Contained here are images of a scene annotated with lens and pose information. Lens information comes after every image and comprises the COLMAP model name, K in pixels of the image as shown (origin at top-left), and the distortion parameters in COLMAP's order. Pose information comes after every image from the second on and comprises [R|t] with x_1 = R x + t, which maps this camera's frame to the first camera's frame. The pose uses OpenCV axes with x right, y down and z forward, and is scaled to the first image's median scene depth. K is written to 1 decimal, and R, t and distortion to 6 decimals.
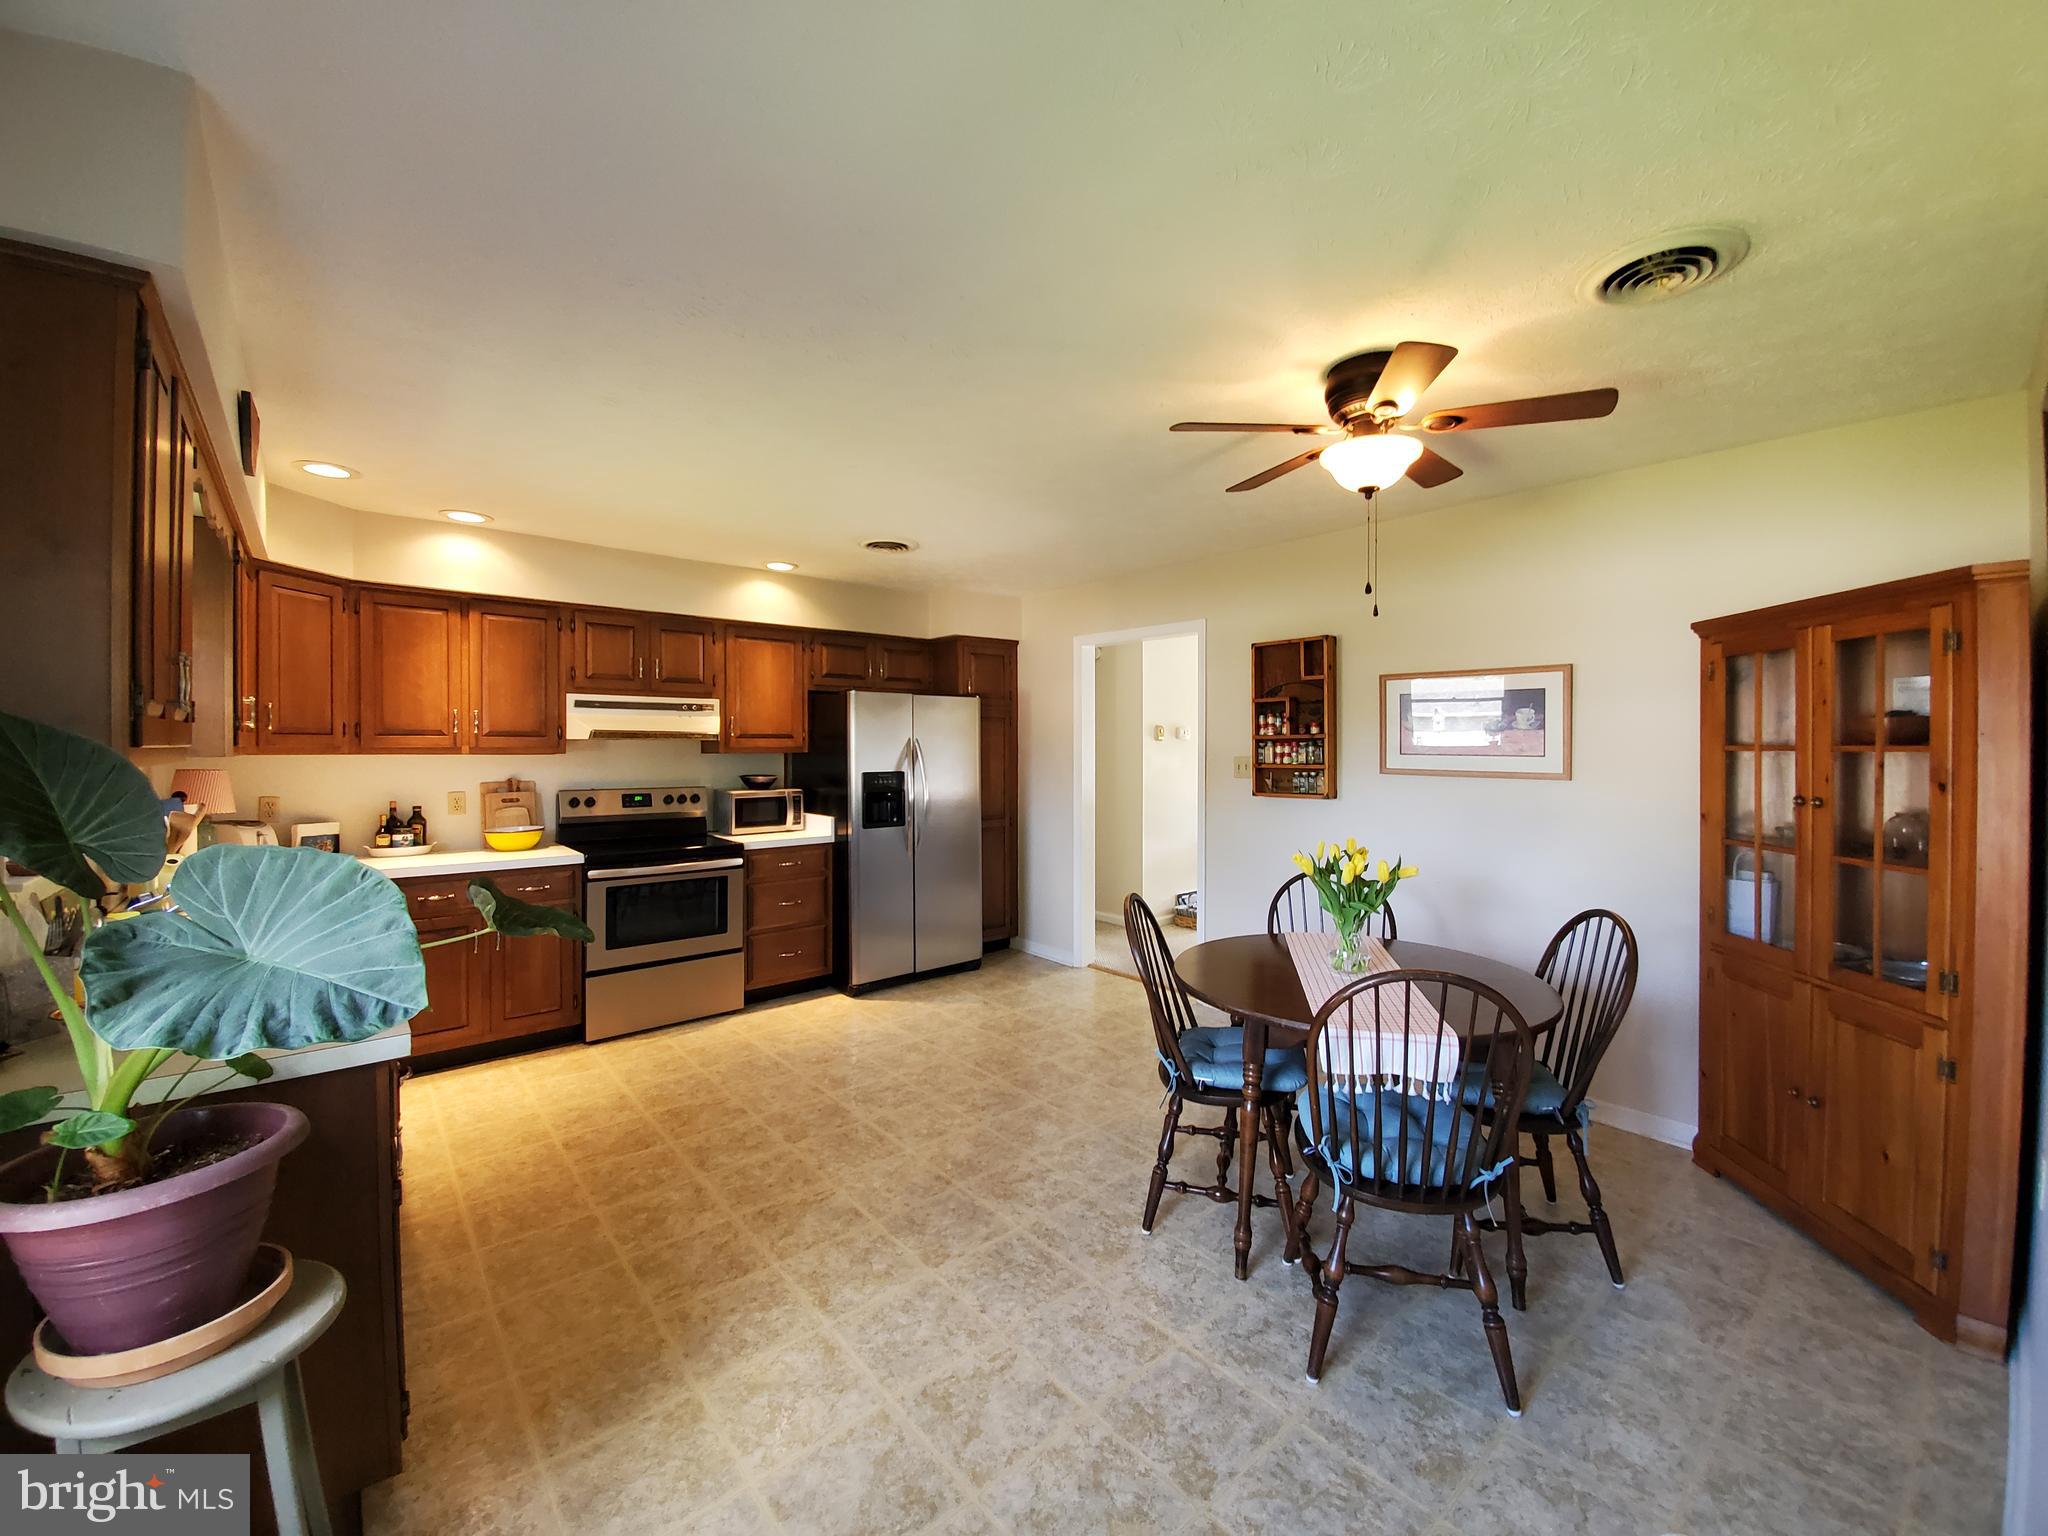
lens RADIAL K [[807.2, 0, 1045.6], [0, 807.2, 754.4], [0, 0, 1]] dist [0.009140, -0.016541]
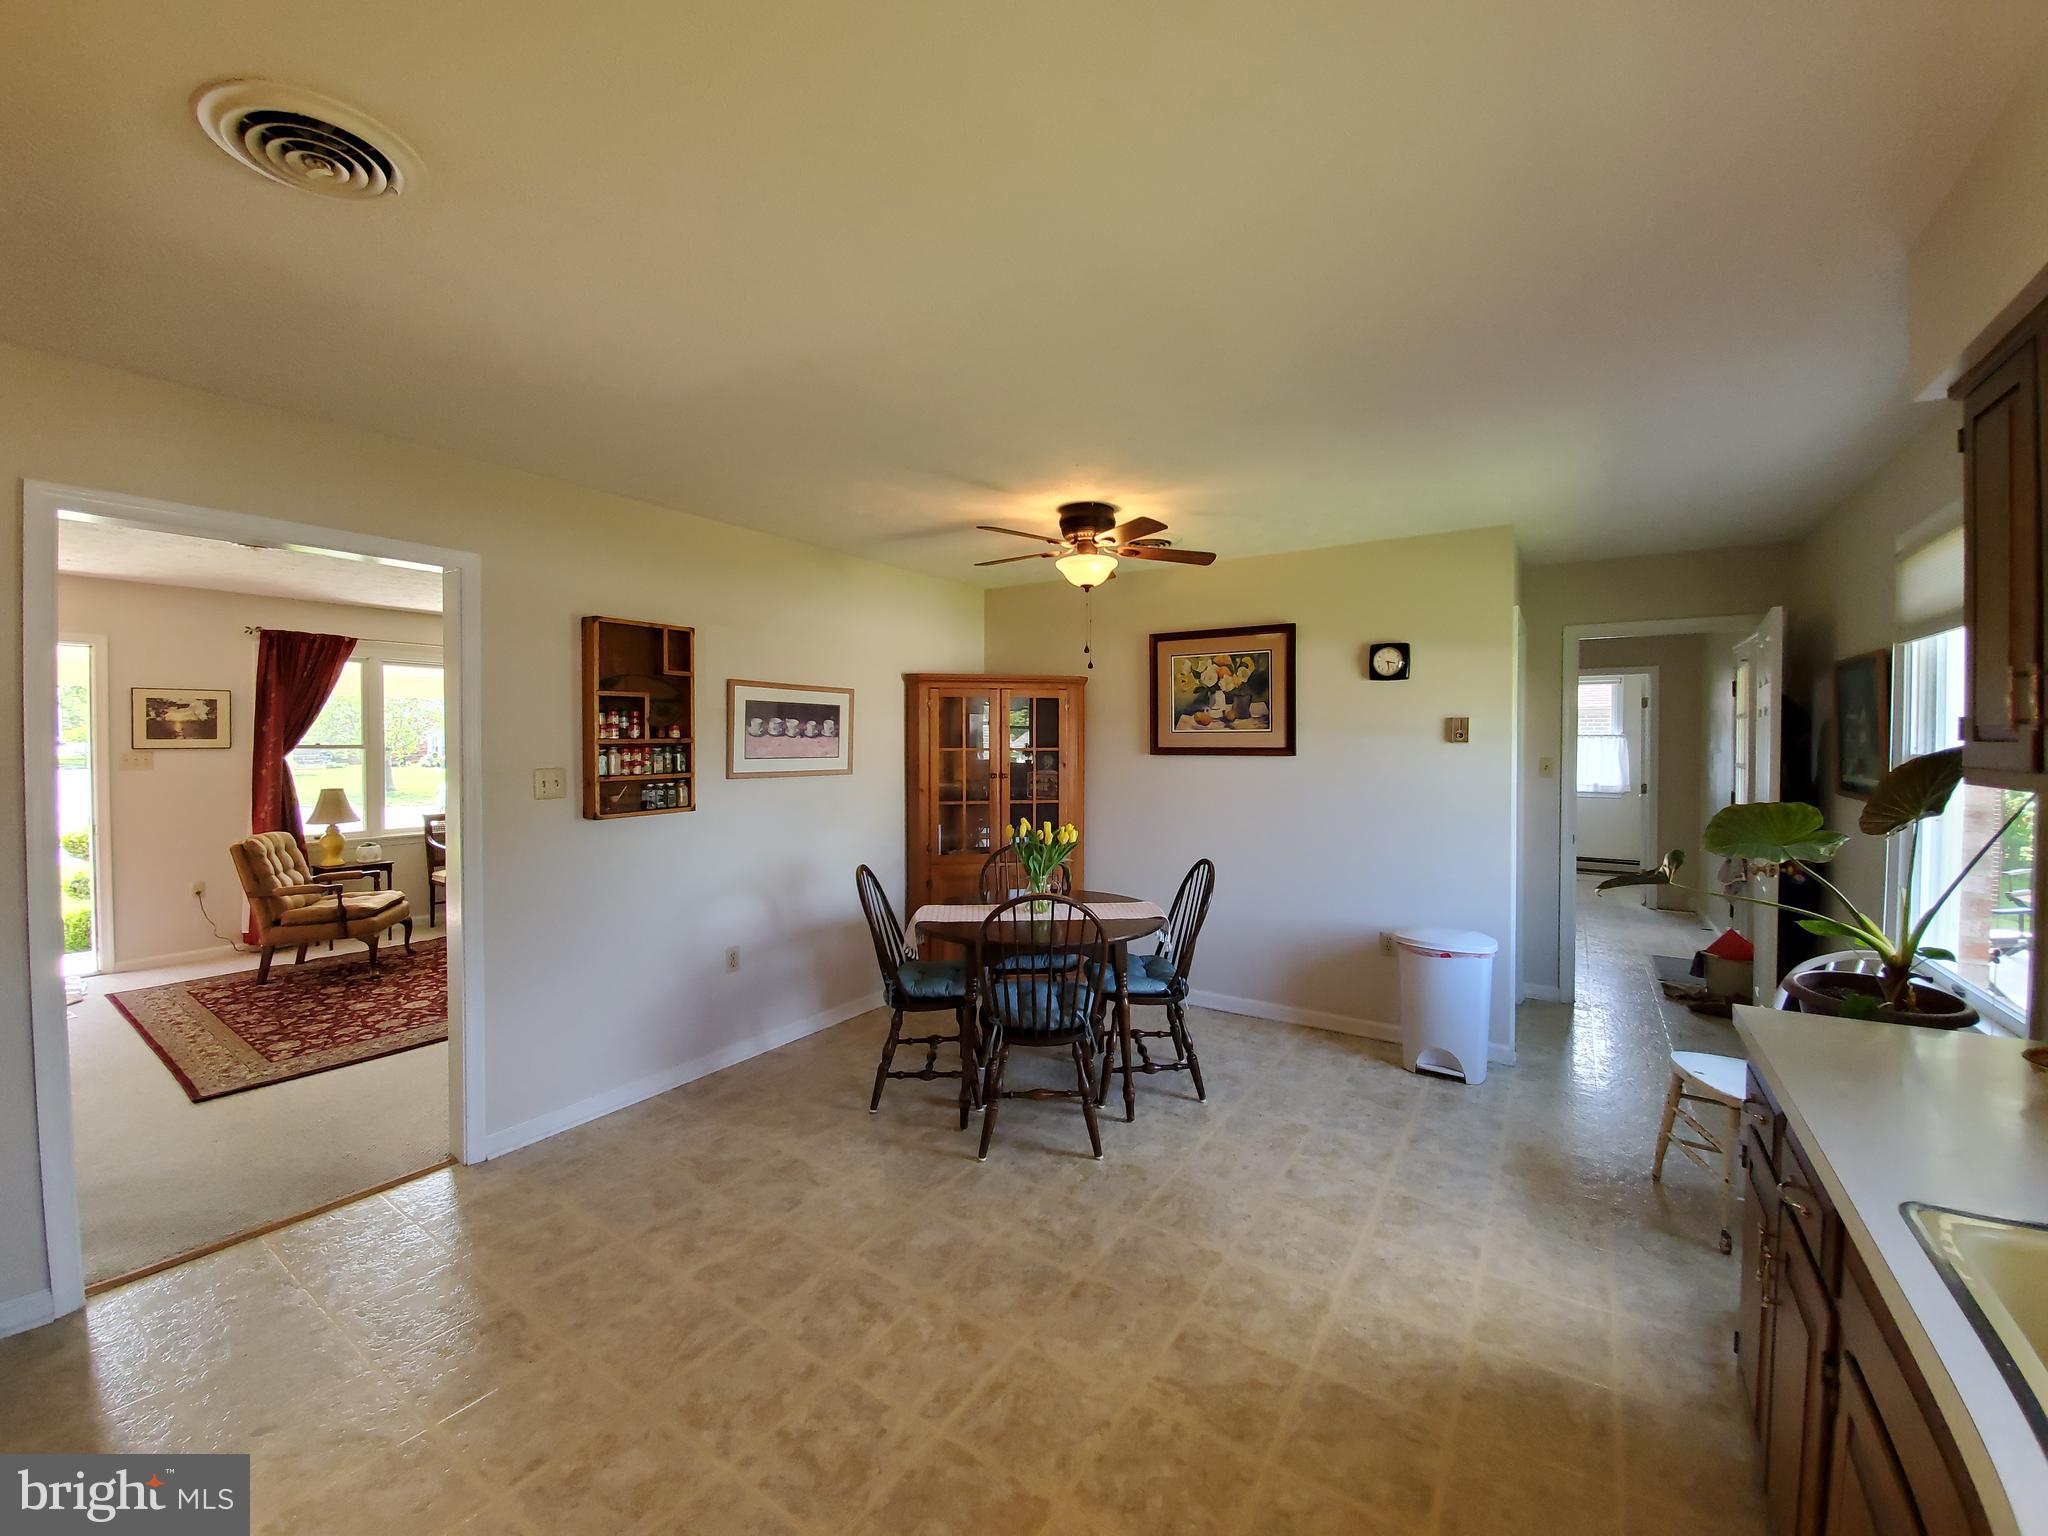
lens RADIAL K [[807.2, 0, 1045.6], [0, 807.2, 754.4], [0, 0, 1]] dist [0.009140, -0.016541]
pose [[-0.270880, -0.018759, 0.962430, -0.840427], [0.011935, 0.999668, 0.022844, -0.031642], [-0.962539, 0.017675, -0.270566, 1.169163]]
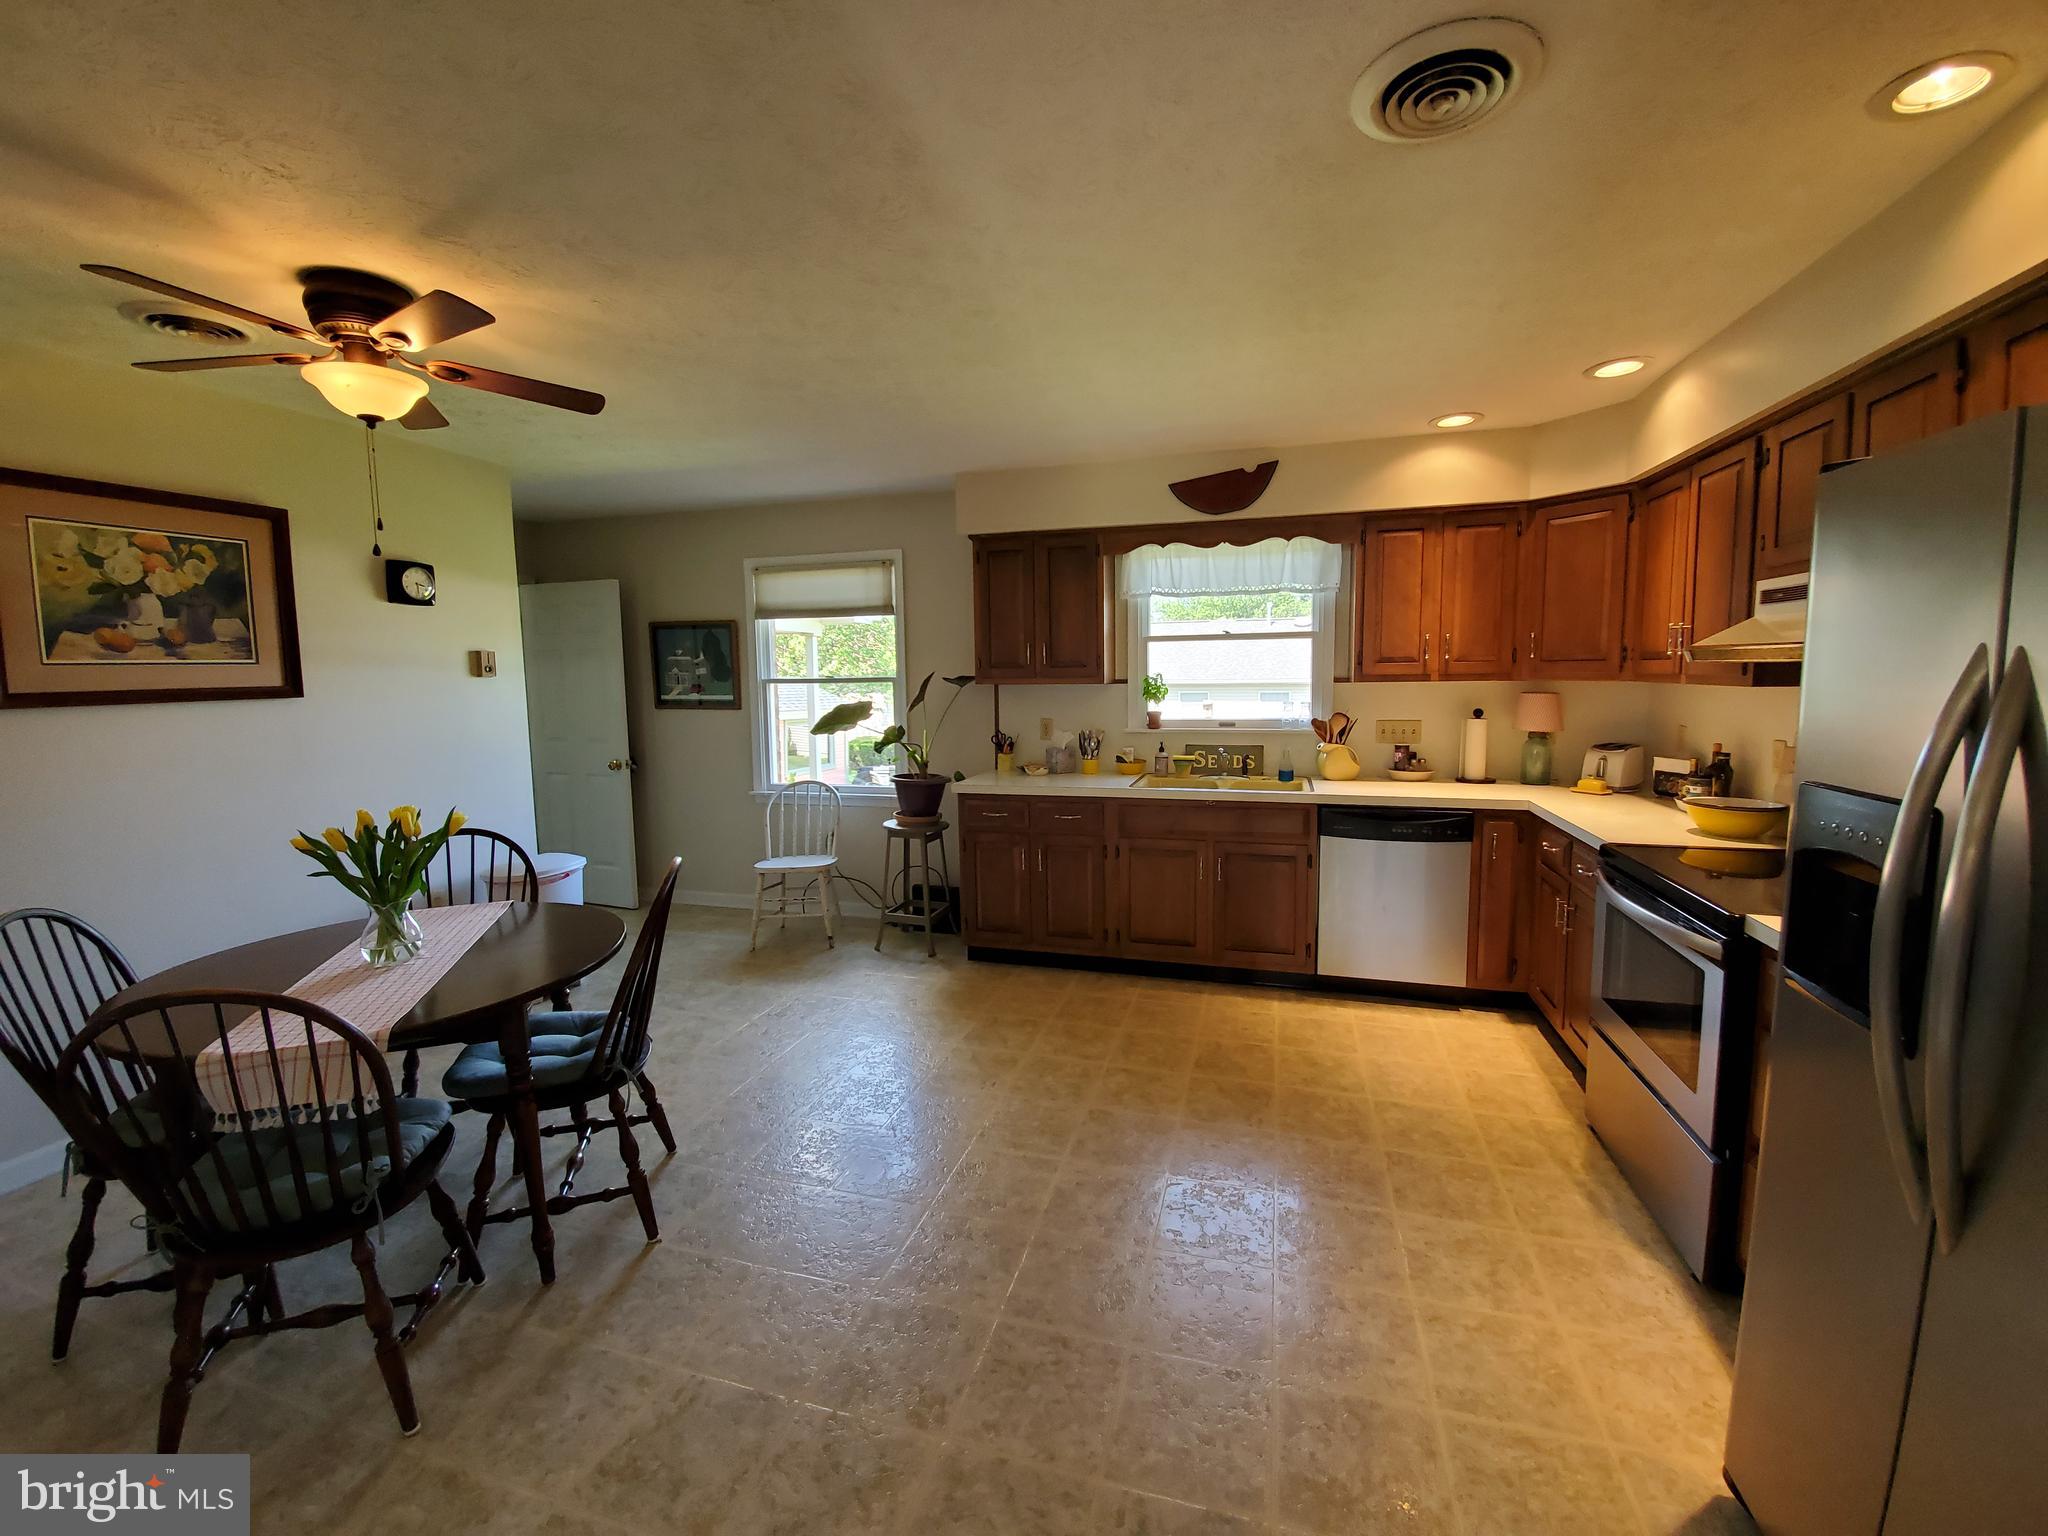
lens RADIAL K [[807.2, 0, 1045.6], [0, 807.2, 754.4], [0, 0, 1]] dist [0.009140, -0.016541]
pose [[-0.840228, 0.064915, -0.538334, 0.206570], [0.005542, 0.993784, 0.111187, -0.027241], [0.542206, 0.090439, -0.835365, 1.752969]]
